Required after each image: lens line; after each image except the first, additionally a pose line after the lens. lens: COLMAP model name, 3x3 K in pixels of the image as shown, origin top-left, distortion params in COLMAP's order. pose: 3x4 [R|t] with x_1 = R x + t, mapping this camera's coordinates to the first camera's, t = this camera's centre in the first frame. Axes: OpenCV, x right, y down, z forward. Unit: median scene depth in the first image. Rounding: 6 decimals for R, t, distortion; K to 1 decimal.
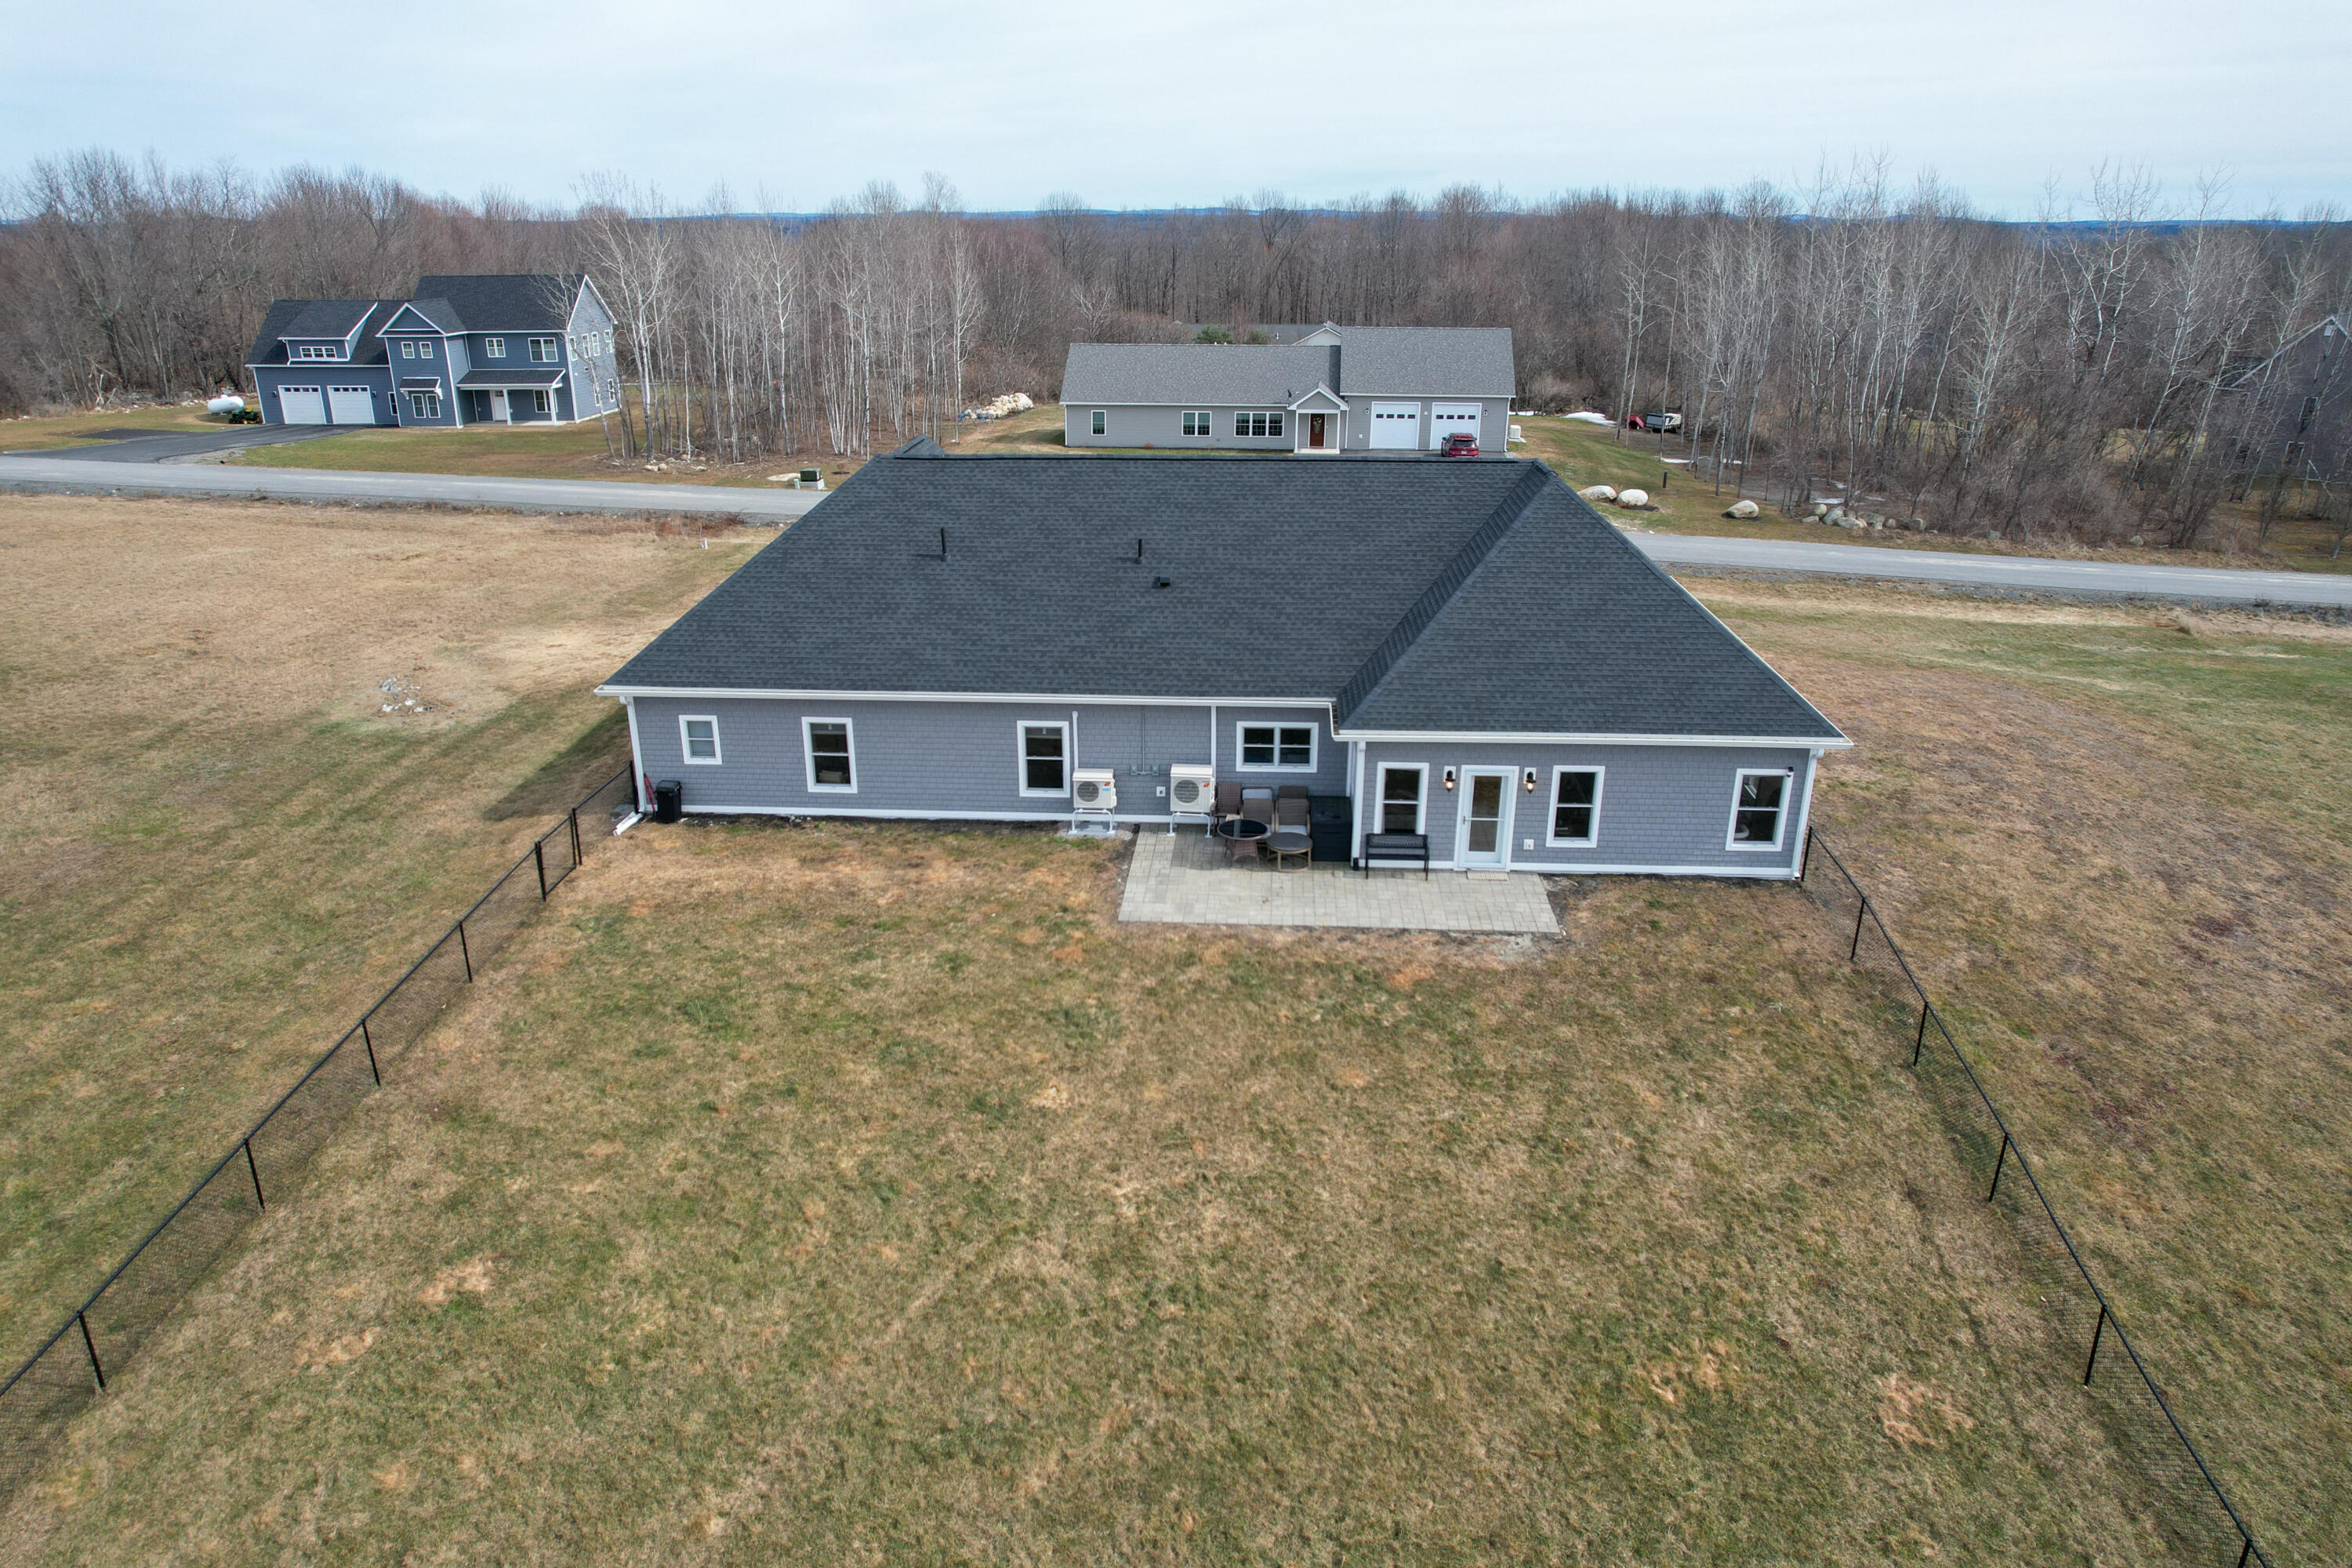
lens RADIAL K [[1531.4, 0, 1190.7], [0, 1531.4, 787.9], [0, 0, 1]] dist [-0.074570, 0.063782]
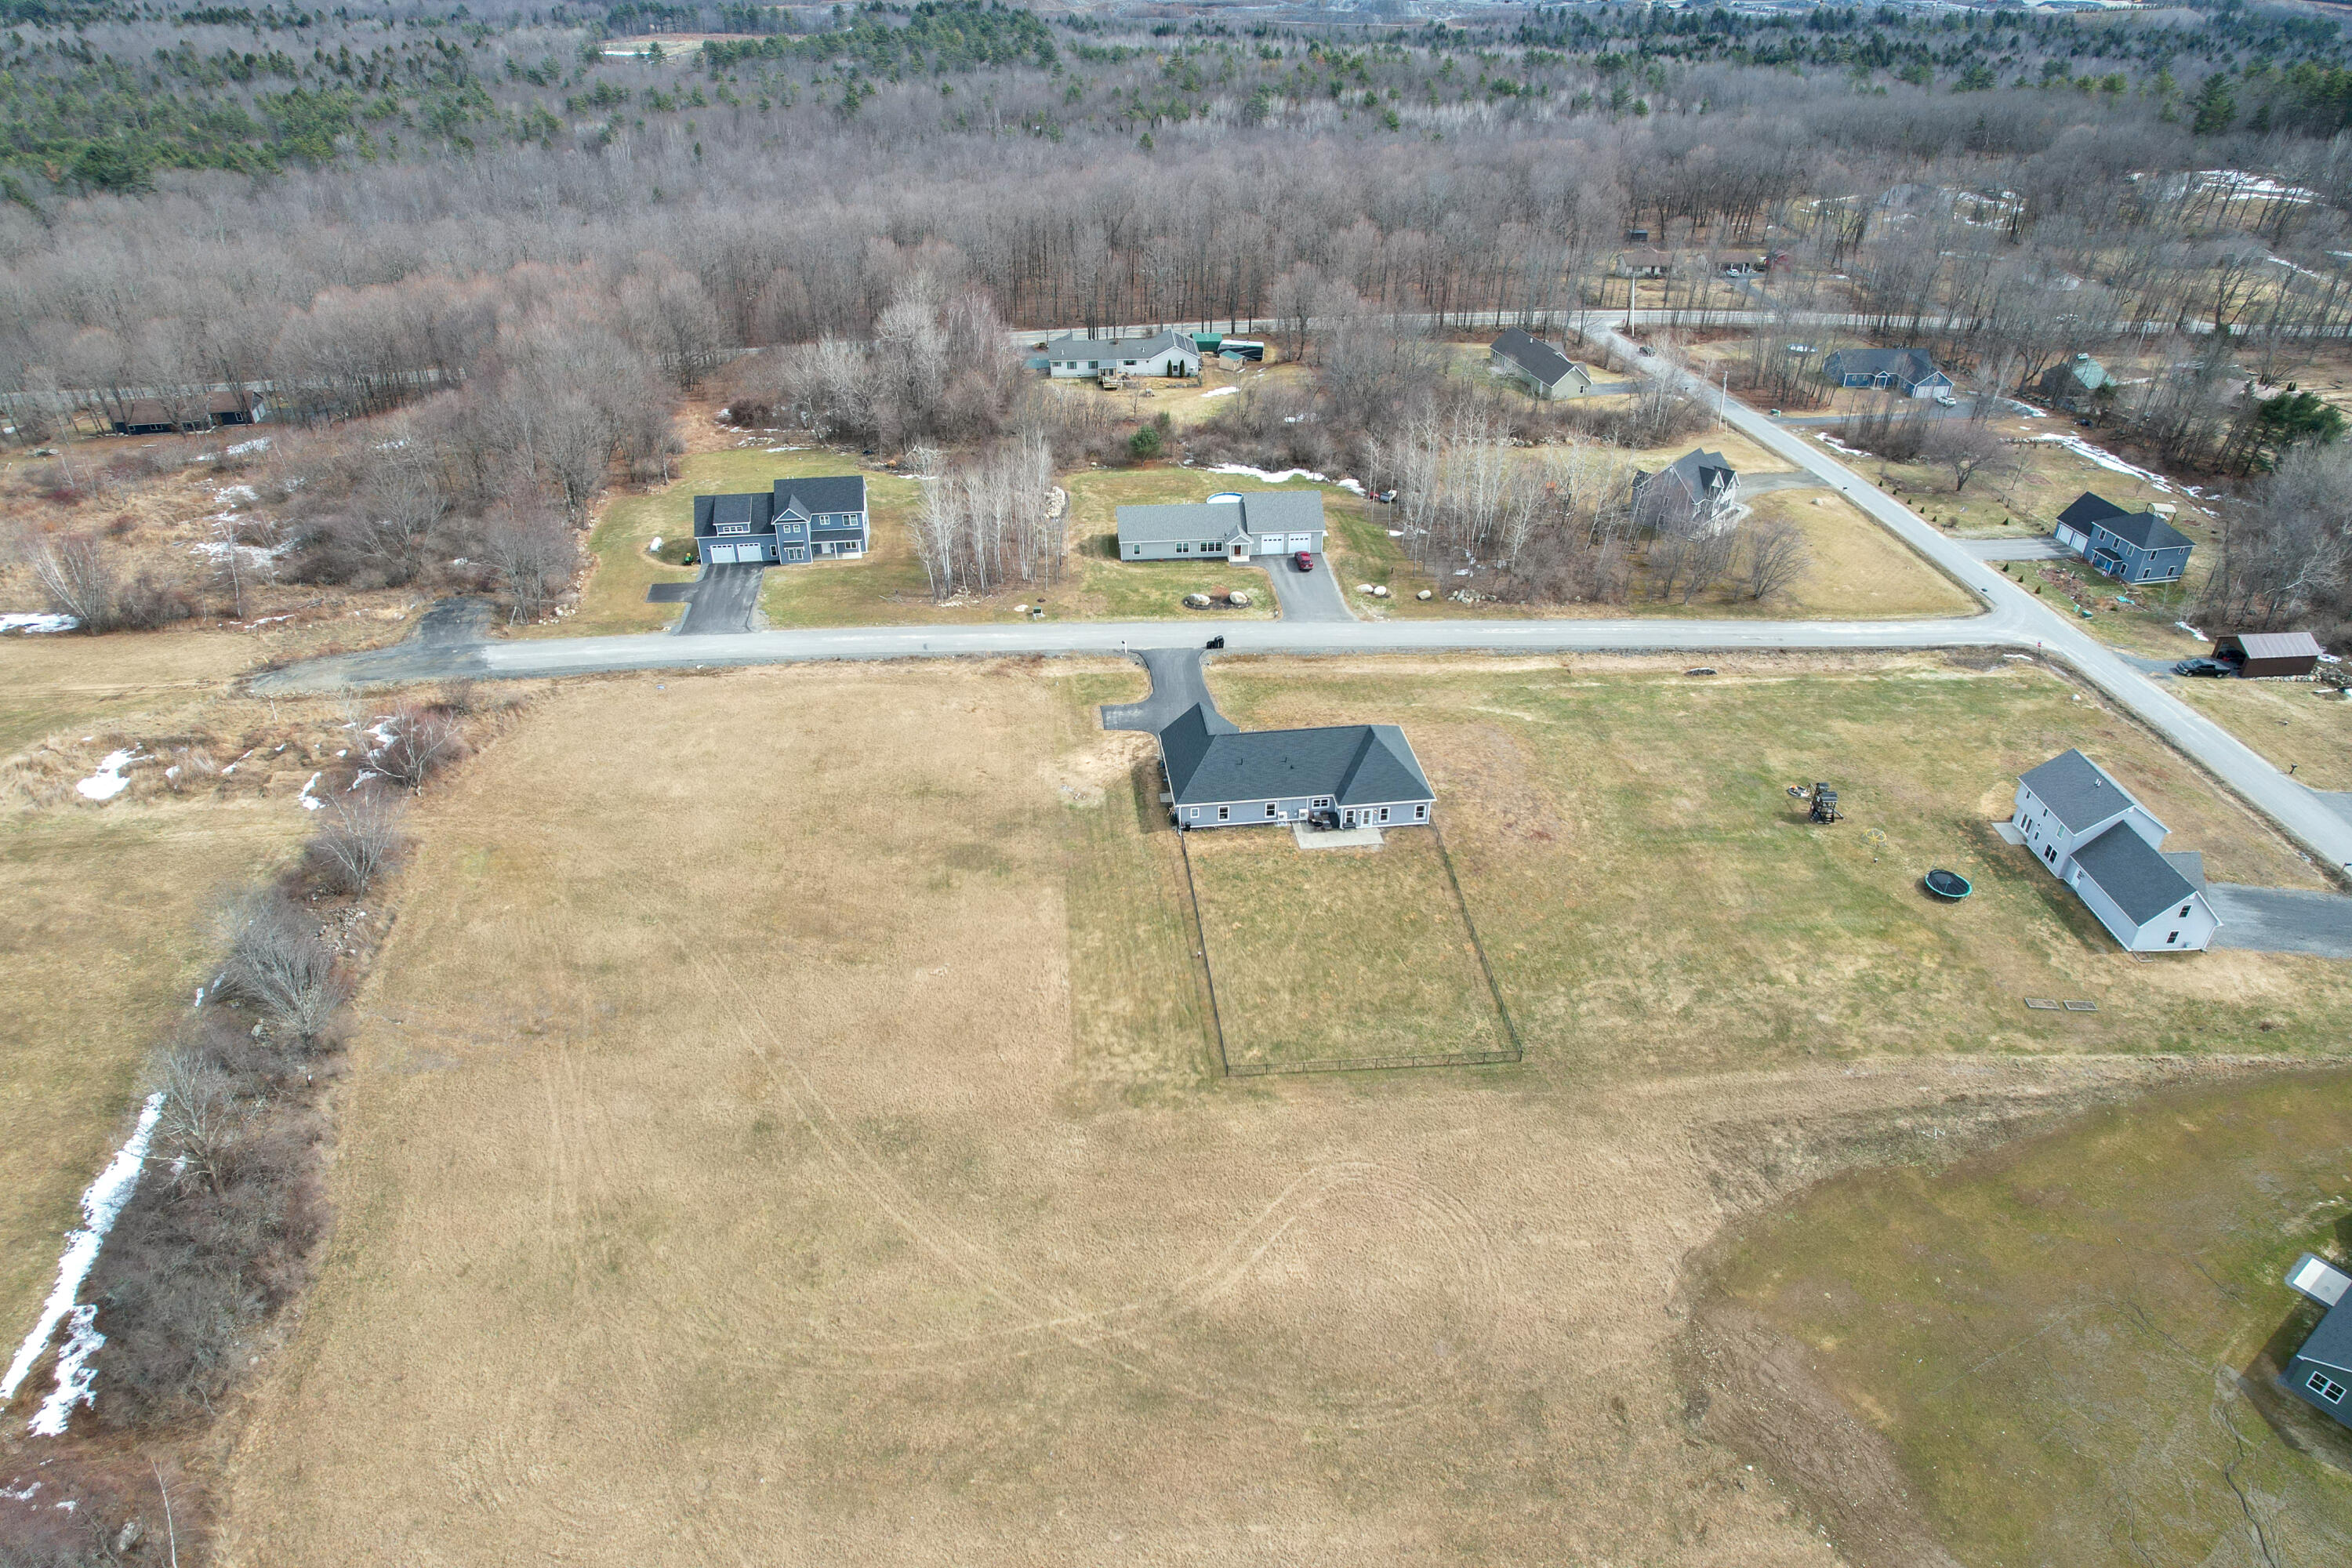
lens RADIAL K [[1542.7, 0, 1215.9], [0, 1542.7, 783.9], [0, 0, 1]] dist [-0.049414, -0.001168]
pose [[0.978958, -0.097585, 0.179218, -1.153654], [0.057251, 0.974315, 0.217792, -1.188894], [-0.195868, -0.202948, 0.959400, -3.623948]]
